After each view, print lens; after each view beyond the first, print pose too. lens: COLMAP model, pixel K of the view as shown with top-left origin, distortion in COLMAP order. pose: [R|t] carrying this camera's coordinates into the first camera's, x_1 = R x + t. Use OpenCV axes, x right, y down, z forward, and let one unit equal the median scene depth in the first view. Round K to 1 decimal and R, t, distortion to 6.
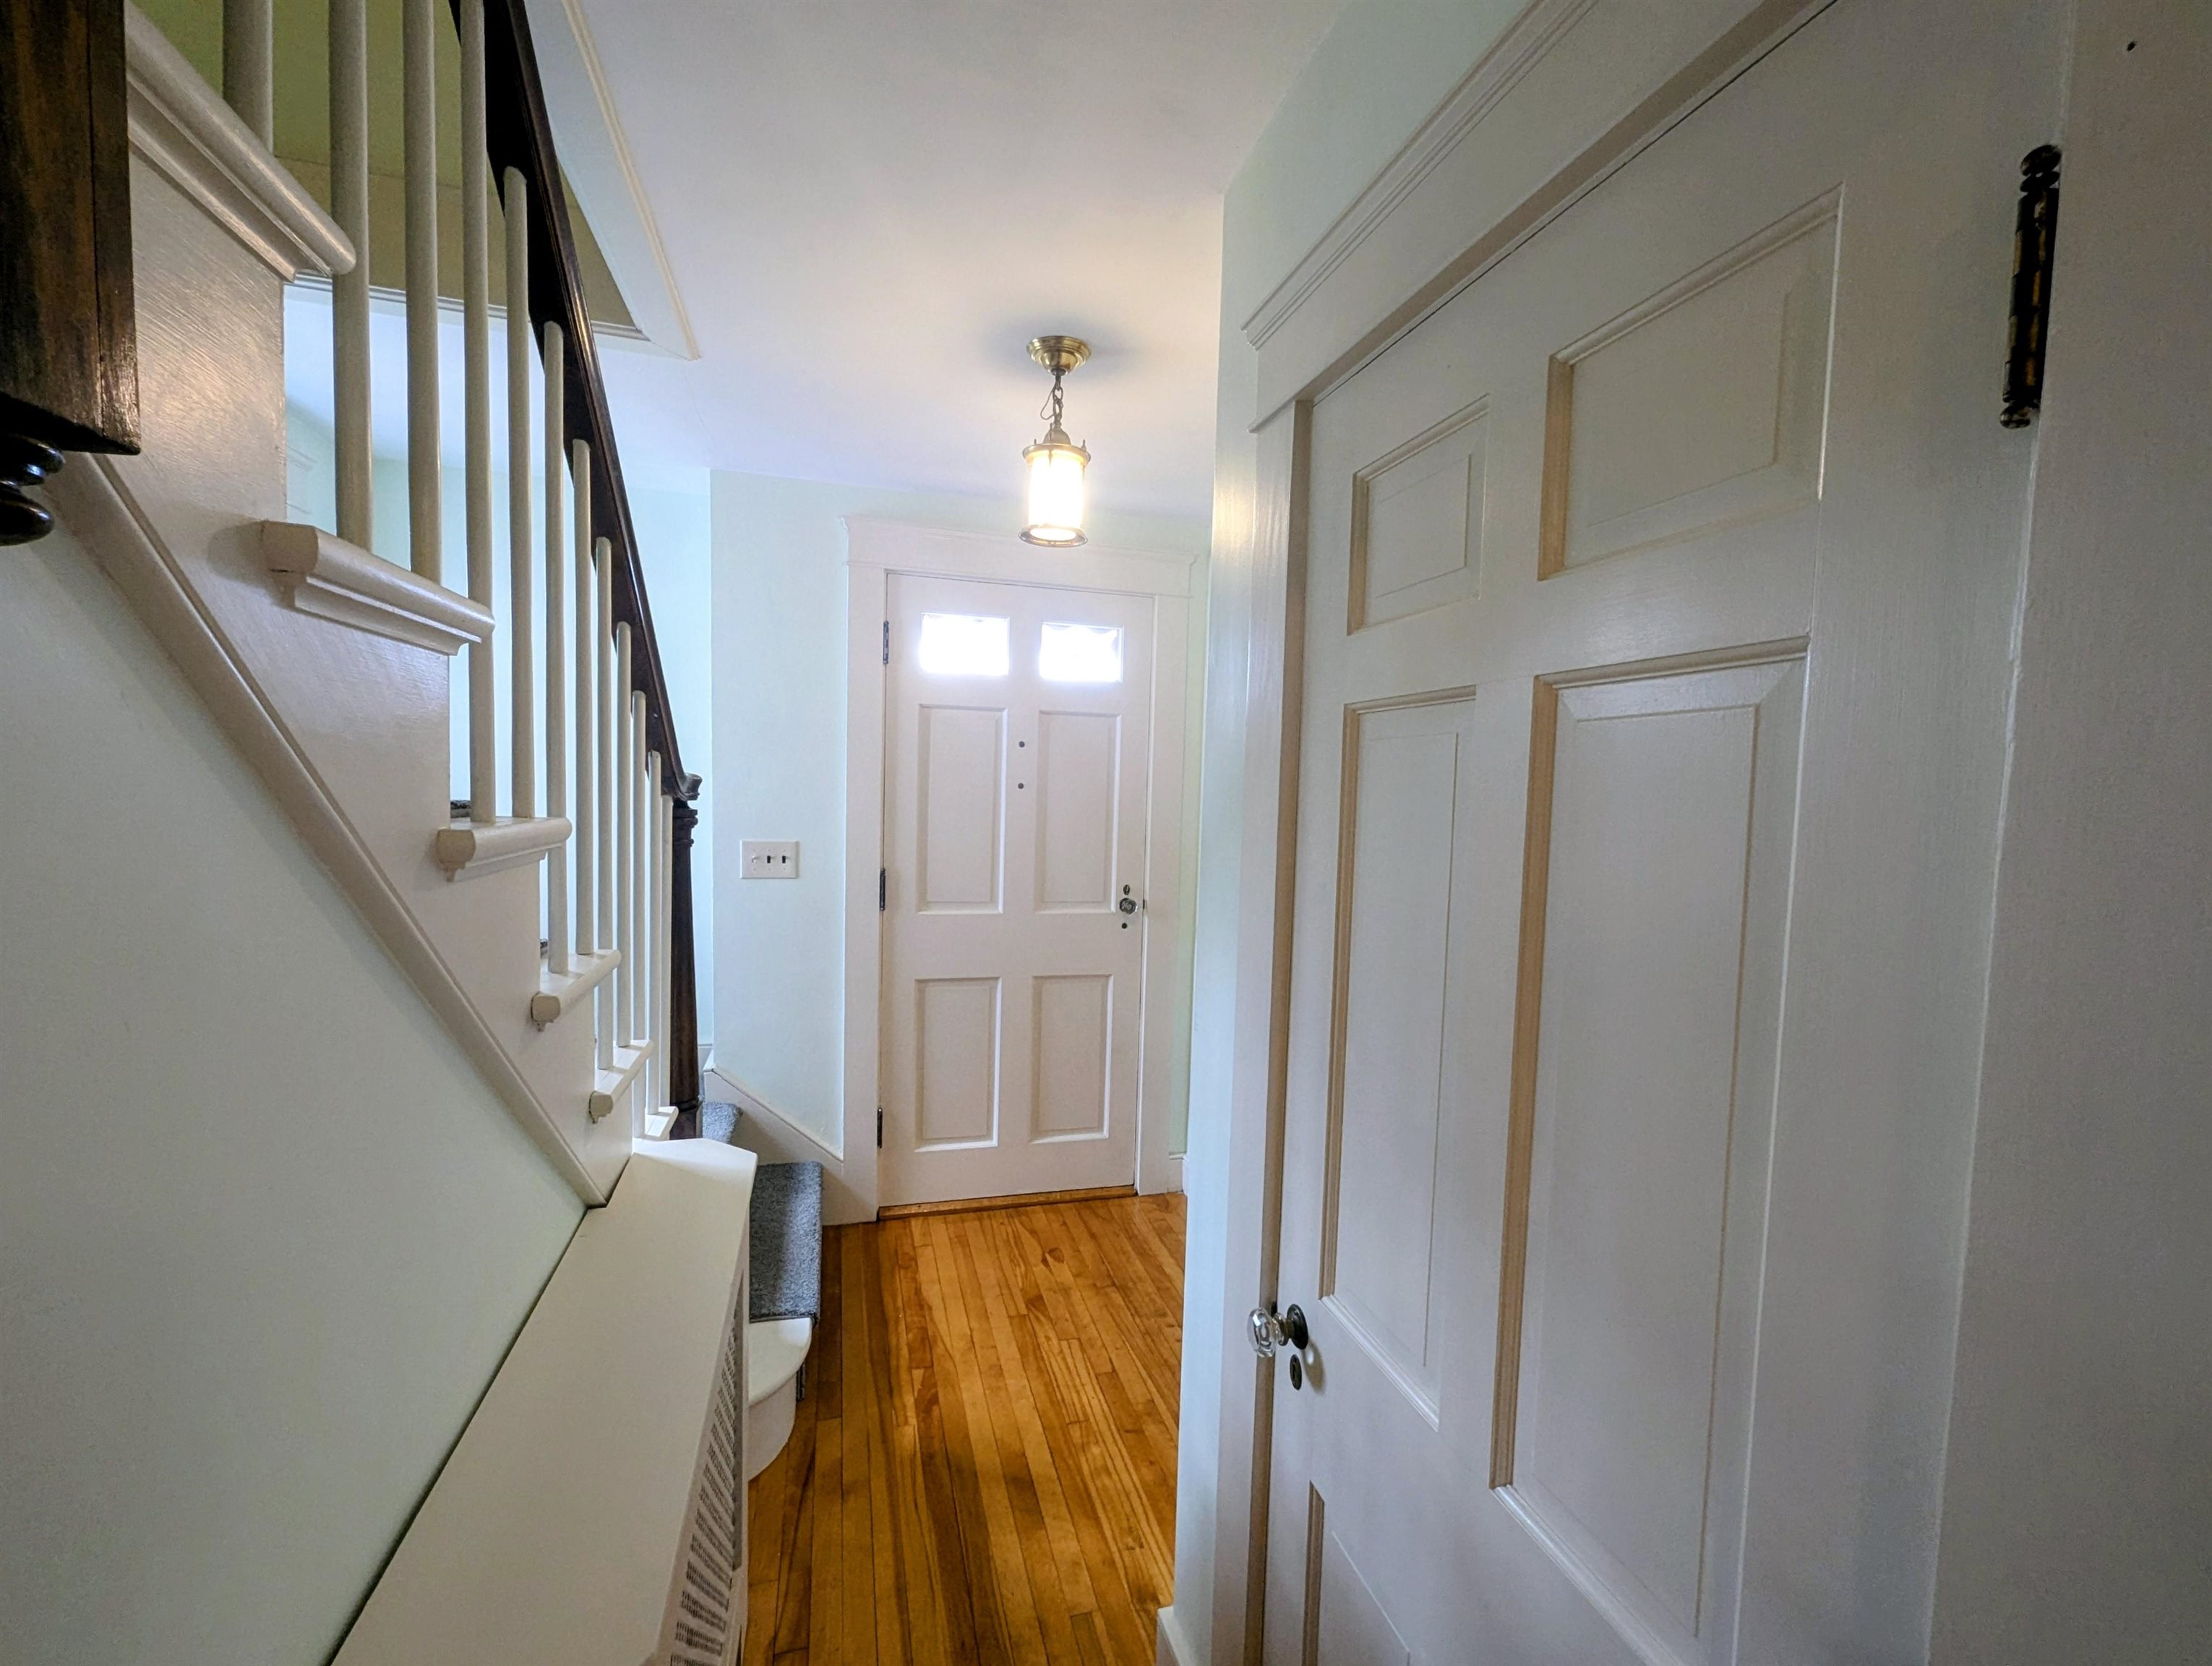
lens RADIAL K [[936.3, 0, 1121.6], [0, 936.3, 849.1], [0, 0, 1]] dist [0.000333, -0.002809]
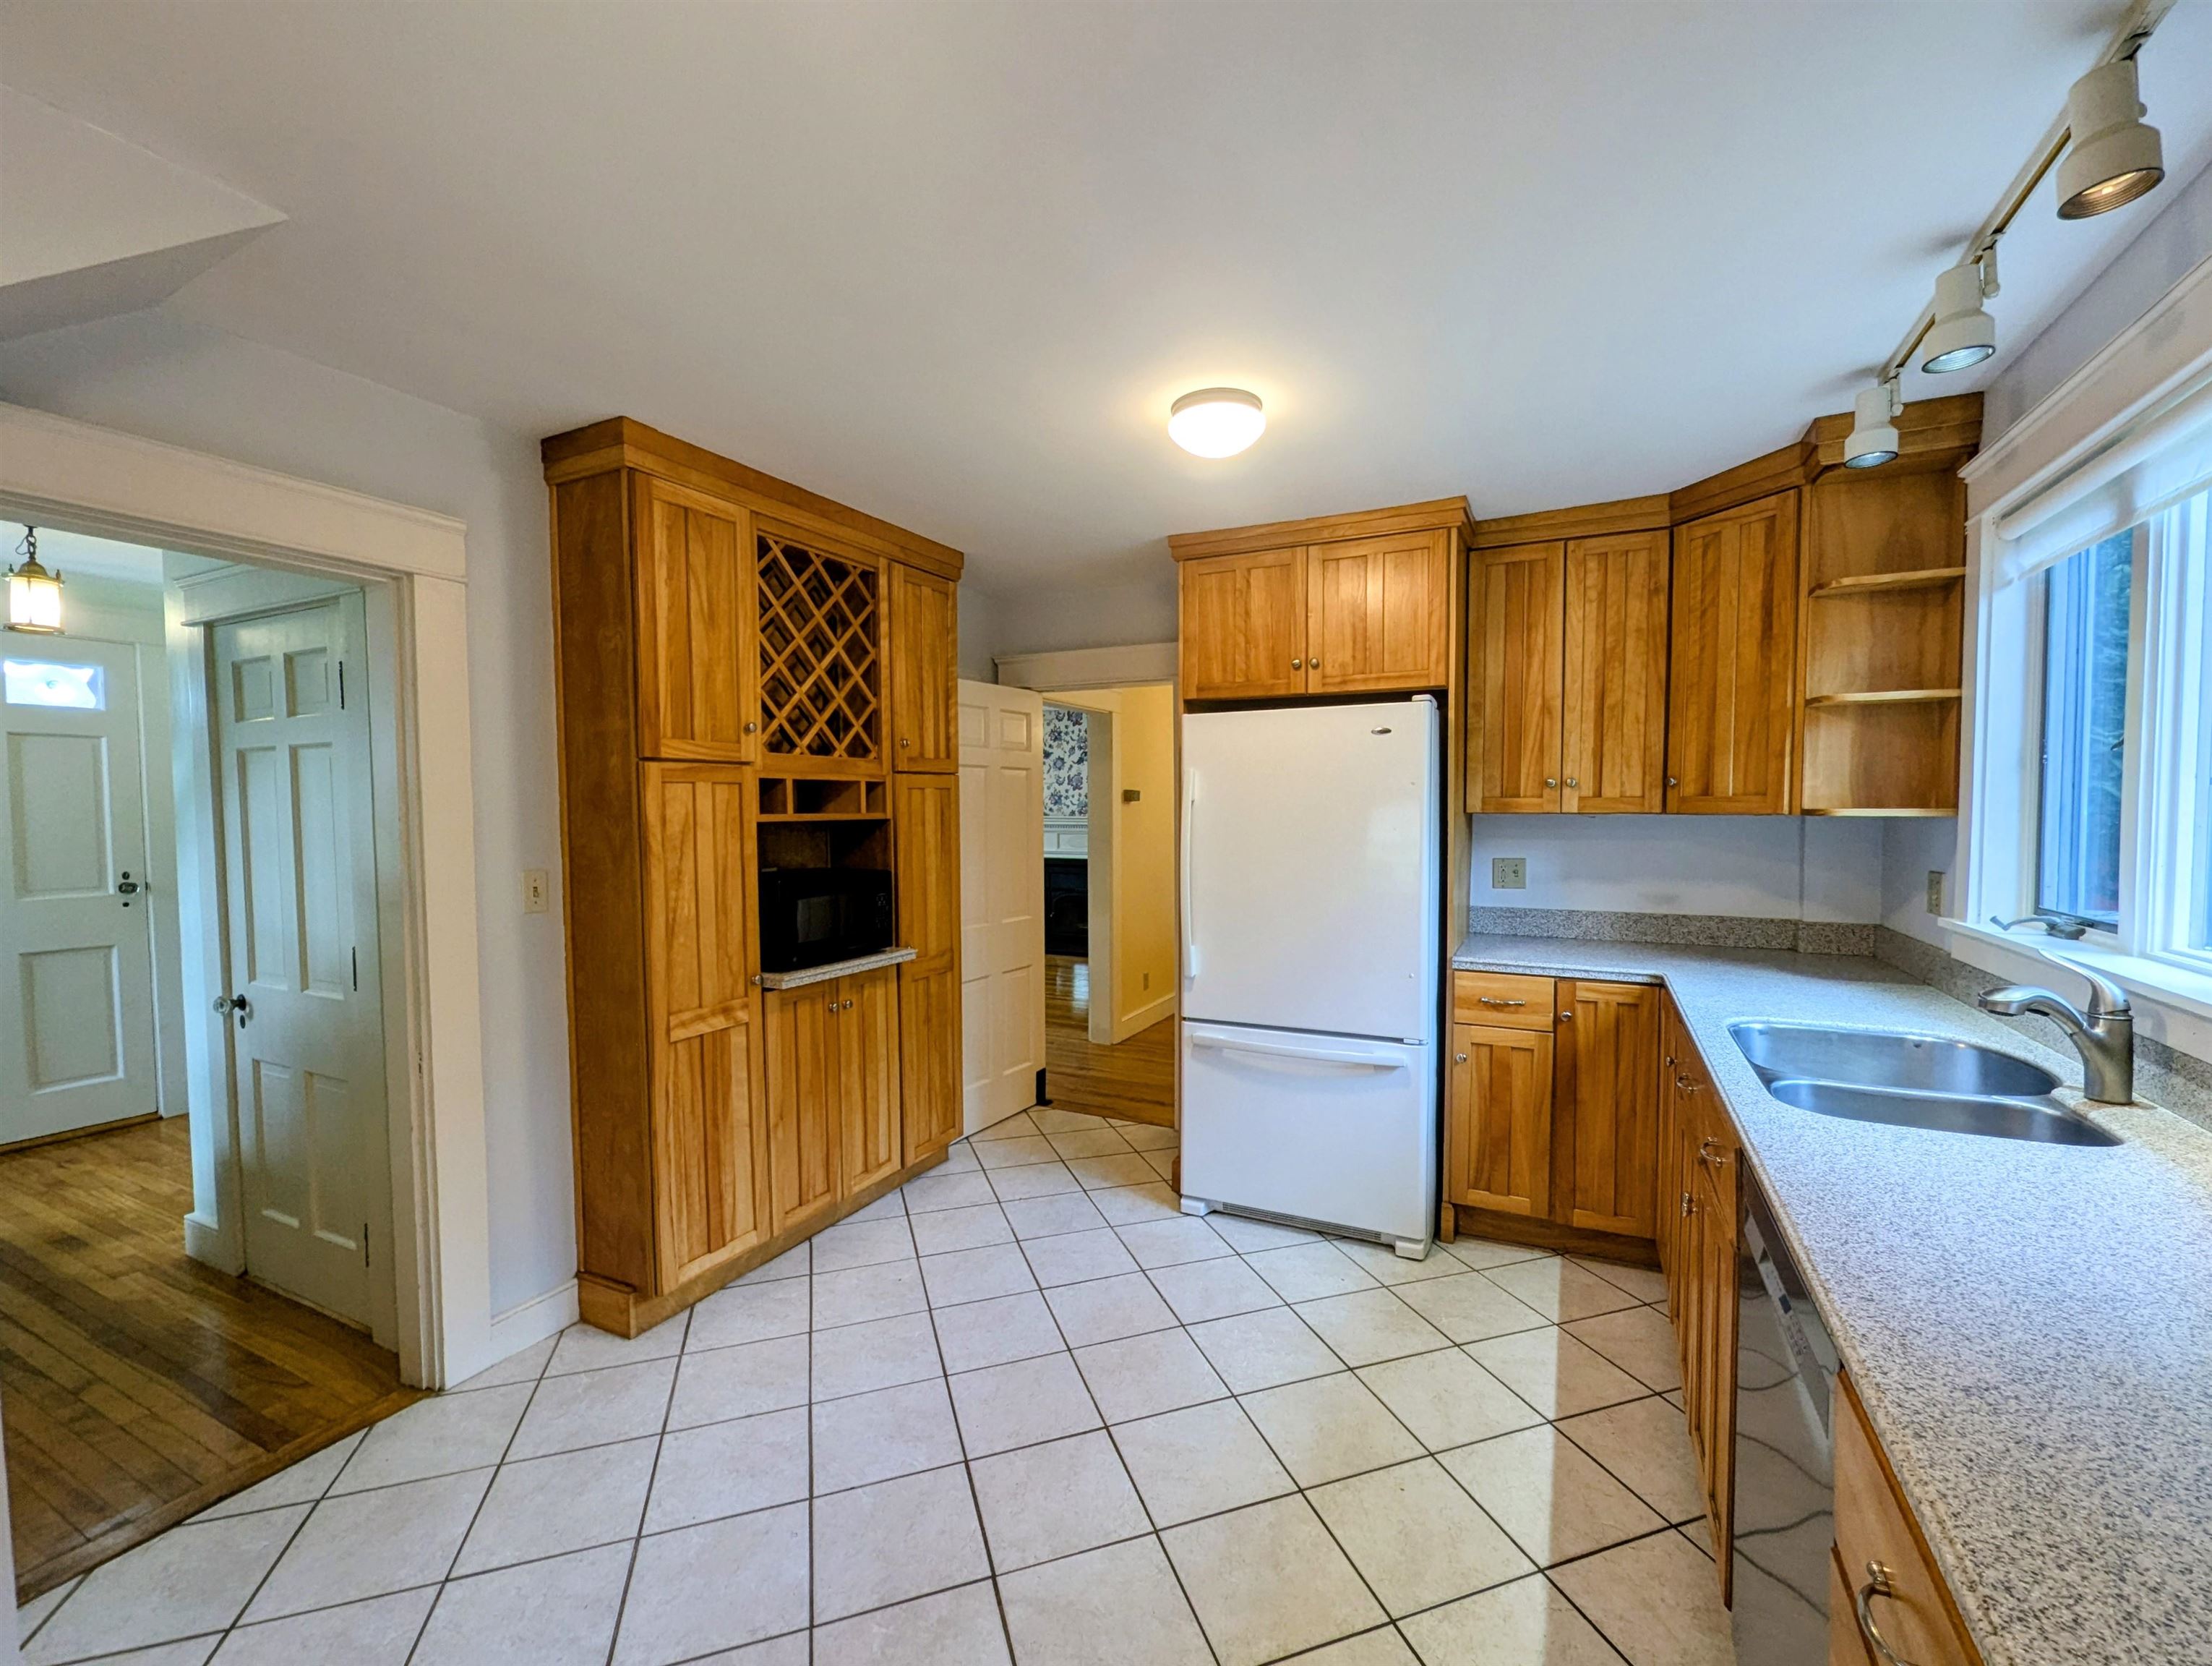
lens RADIAL K [[936.3, 0, 1121.6], [0, 936.3, 849.1], [0, 0, 1]] dist [0.000333, -0.002809]
pose [[0.676012, -0.068087, 0.733738, -0.007958], [0.075510, 0.996881, 0.022935, 0.086141], [-0.733011, 0.039900, 0.679045, -0.880412]]
